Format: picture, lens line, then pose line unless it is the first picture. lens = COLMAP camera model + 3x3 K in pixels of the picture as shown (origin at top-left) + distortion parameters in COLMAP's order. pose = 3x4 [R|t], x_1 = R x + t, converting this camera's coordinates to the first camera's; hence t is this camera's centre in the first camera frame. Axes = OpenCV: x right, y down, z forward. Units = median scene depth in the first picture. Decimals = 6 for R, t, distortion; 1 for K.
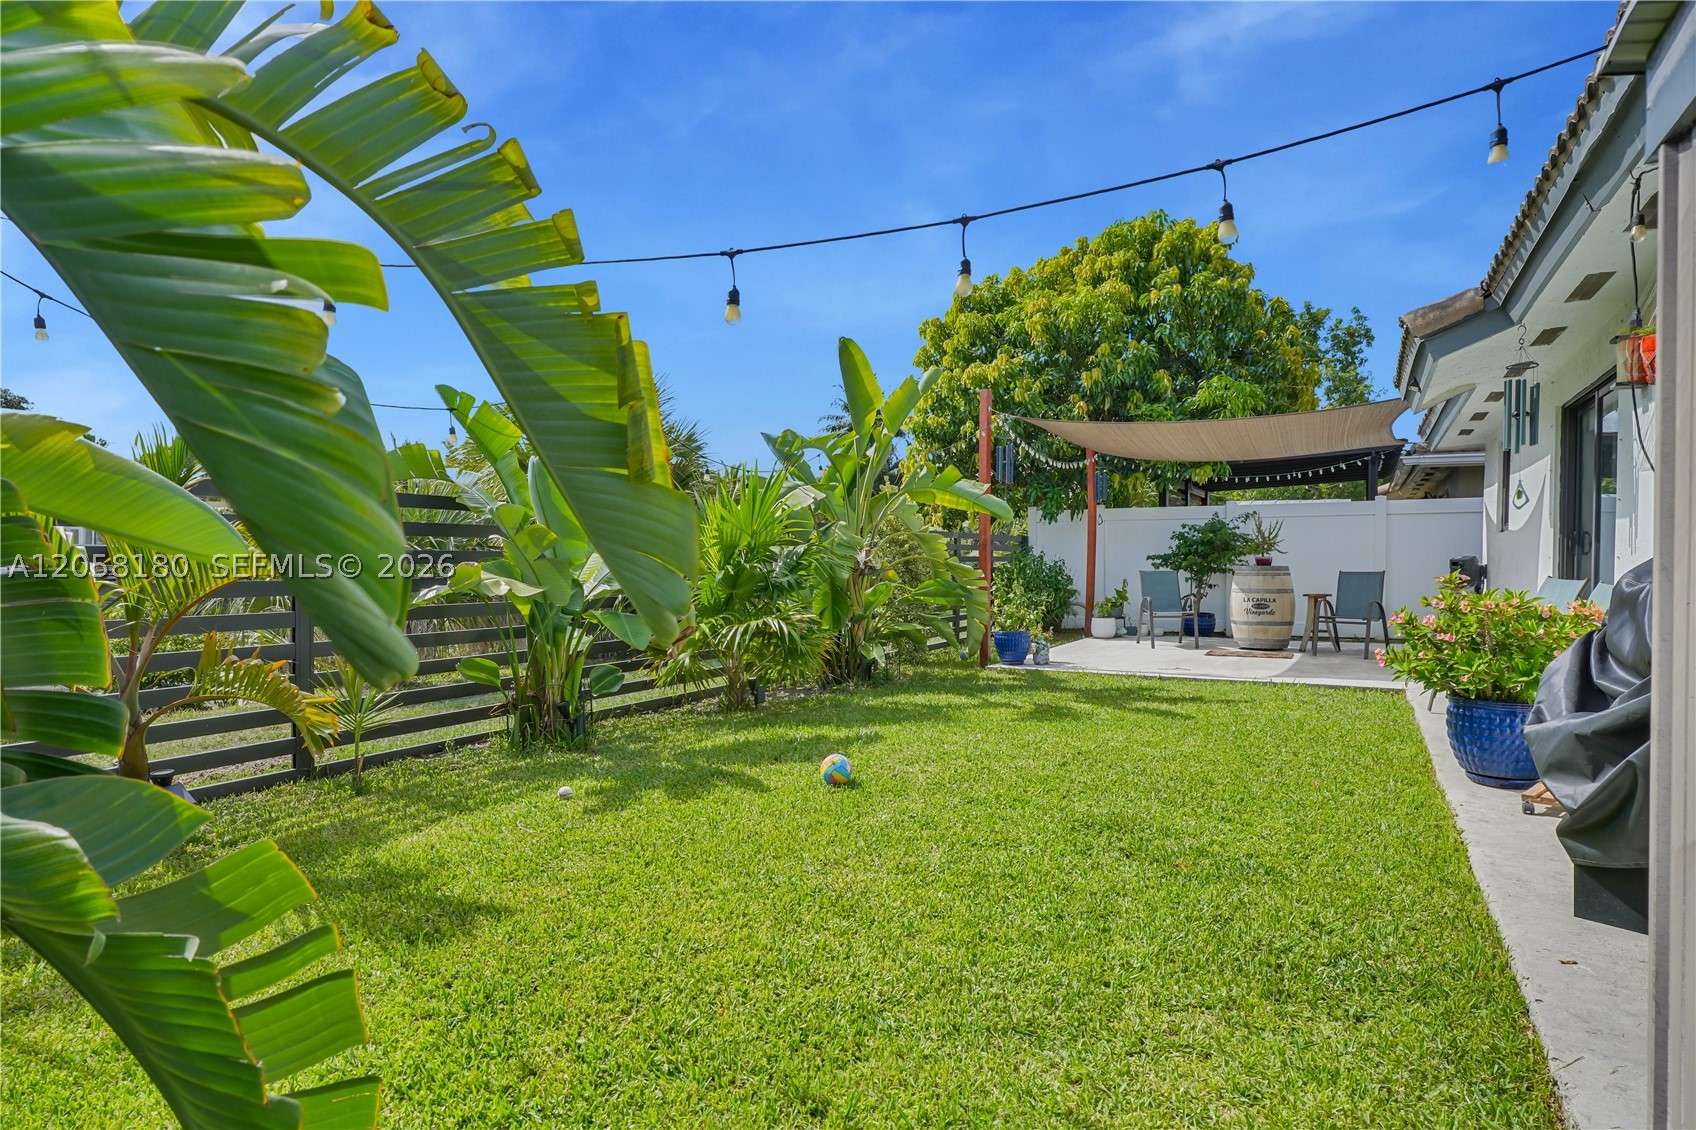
lens RADIAL K [[974.1, 0, 848.8], [0, 974.1, 564.5], [0, 0, 1]] dist [-0.000120, -0.000499]
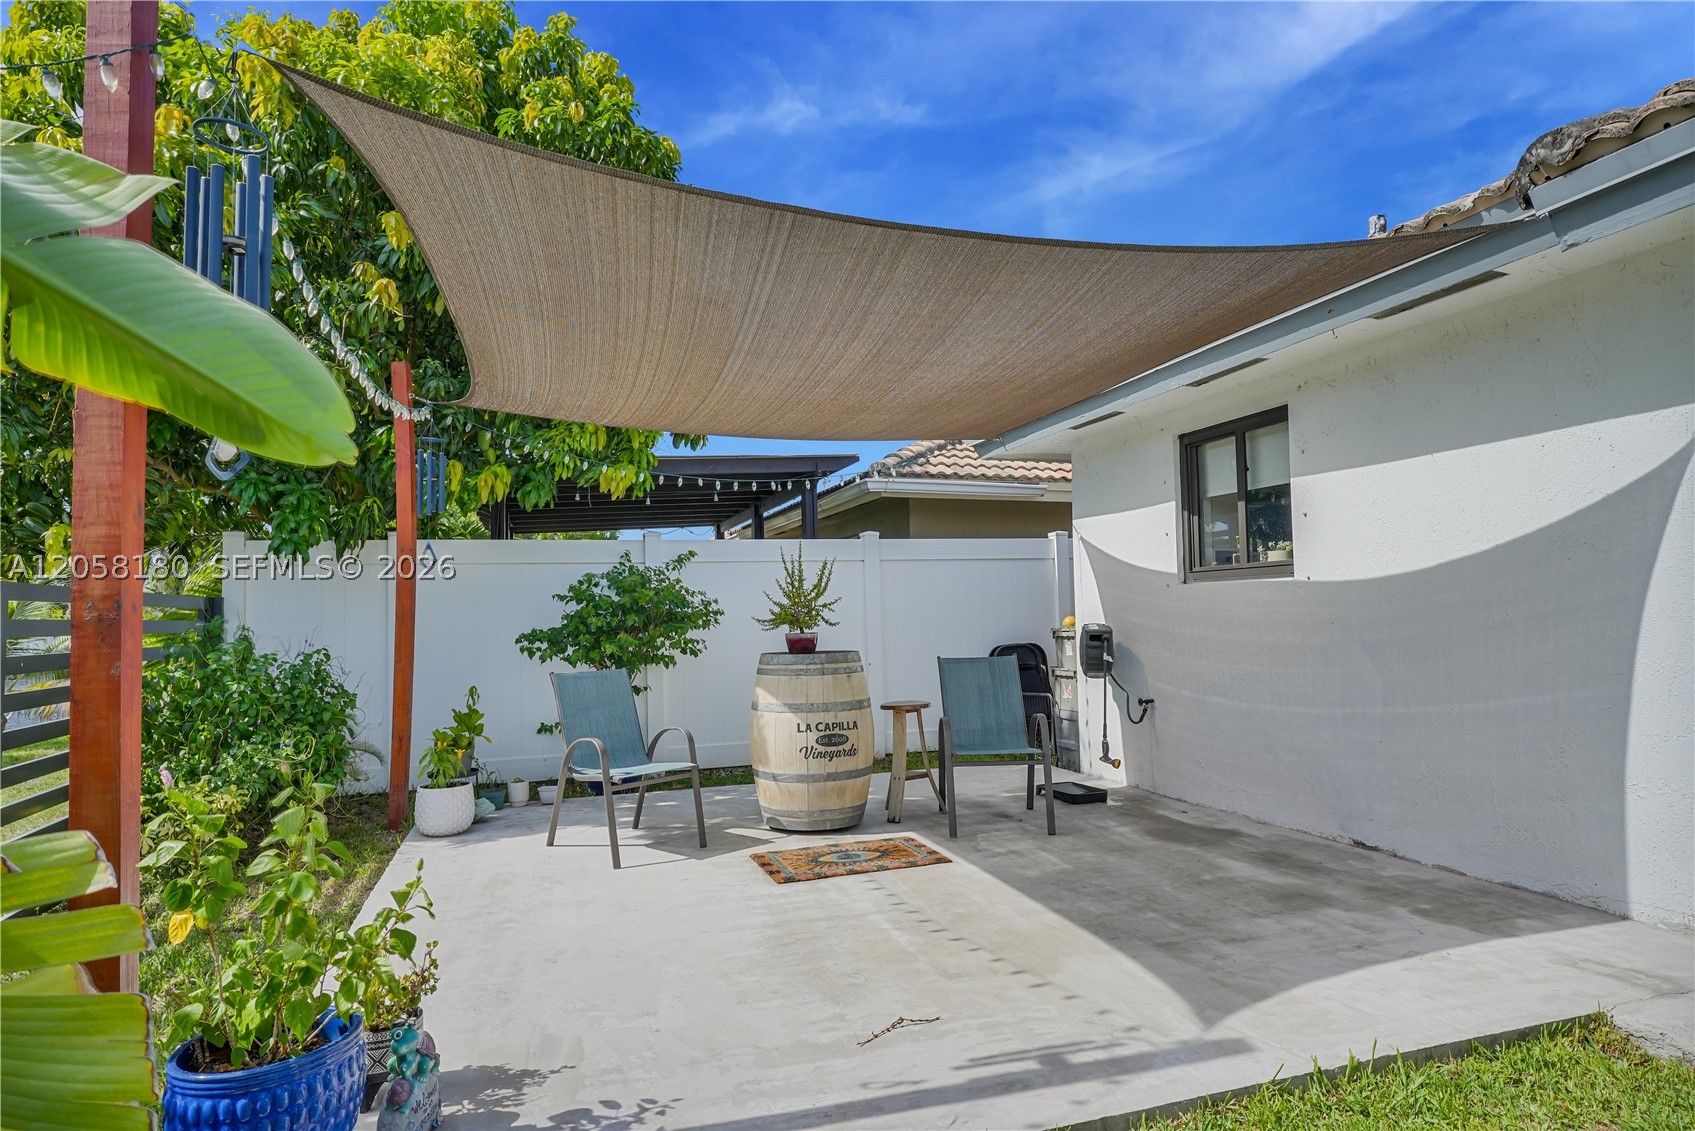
lens RADIAL K [[973.5, 0, 847.8], [0, 973.5, 573.9], [0, 0, 1]] dist [-0.000120, -0.000499]
pose [[0.700609, 0.014138, 0.713405, 0.076805], [0.027535, 0.998523, -0.046830, -0.012725], [-0.713014, 0.052453, 0.699185, 0.558451]]
